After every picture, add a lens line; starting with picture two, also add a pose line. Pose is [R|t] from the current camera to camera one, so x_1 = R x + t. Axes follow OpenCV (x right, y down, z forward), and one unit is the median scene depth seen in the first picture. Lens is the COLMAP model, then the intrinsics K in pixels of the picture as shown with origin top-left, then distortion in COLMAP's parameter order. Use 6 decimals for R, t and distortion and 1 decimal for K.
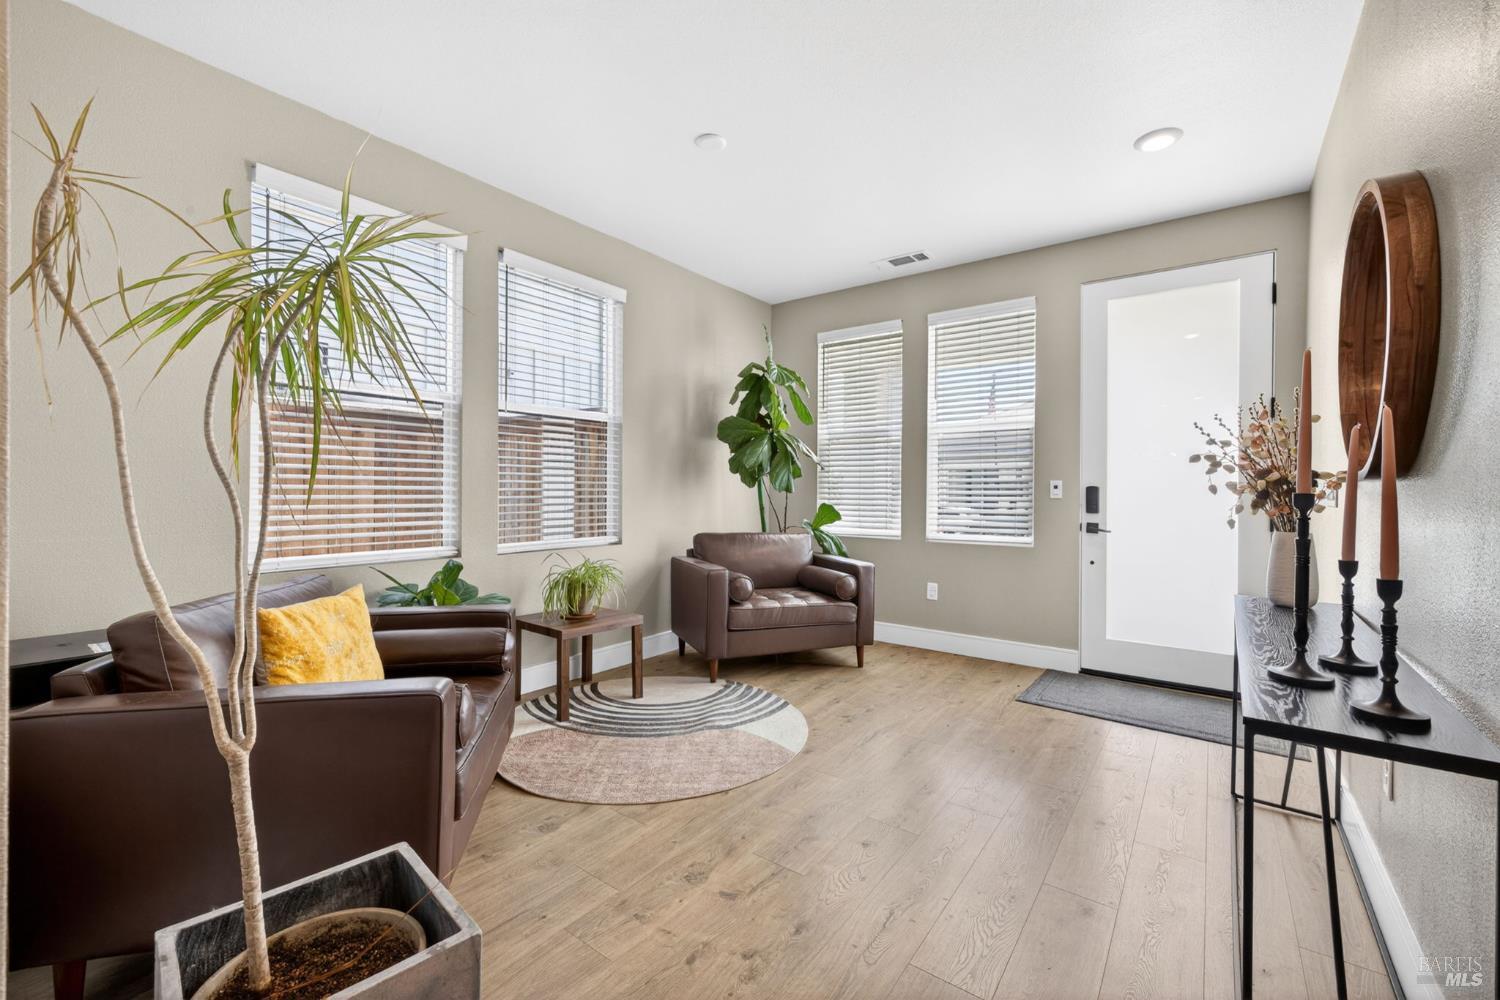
lens RADIAL K [[625.6, 0, 741.8], [0, 625.6, 497.7], [0, 0, 1]] dist [0.005894, -0.002043]
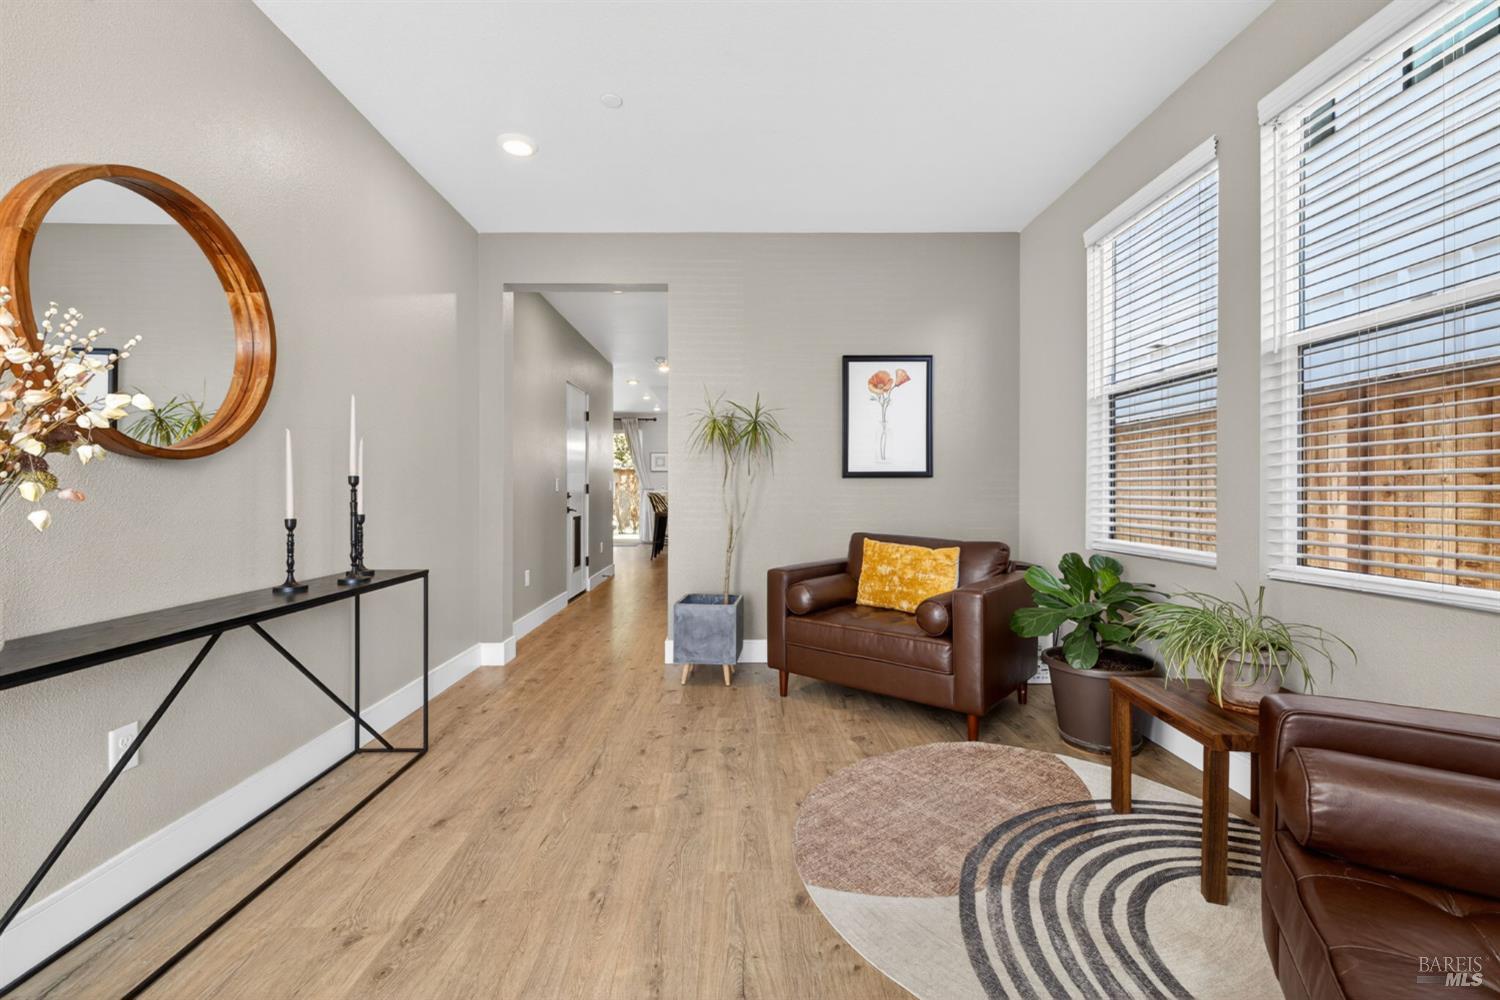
lens RADIAL K [[625.6, 0, 747.9], [0, 625.6, 496.7], [0, 0, 1]] dist [0.005894, -0.002043]
pose [[-0.786511, -0.005691, -0.617550, 0.486826], [-0.014043, 0.999864, 0.008672, 0.010238], [0.617417, 0.015493, -0.786484, 1.344611]]
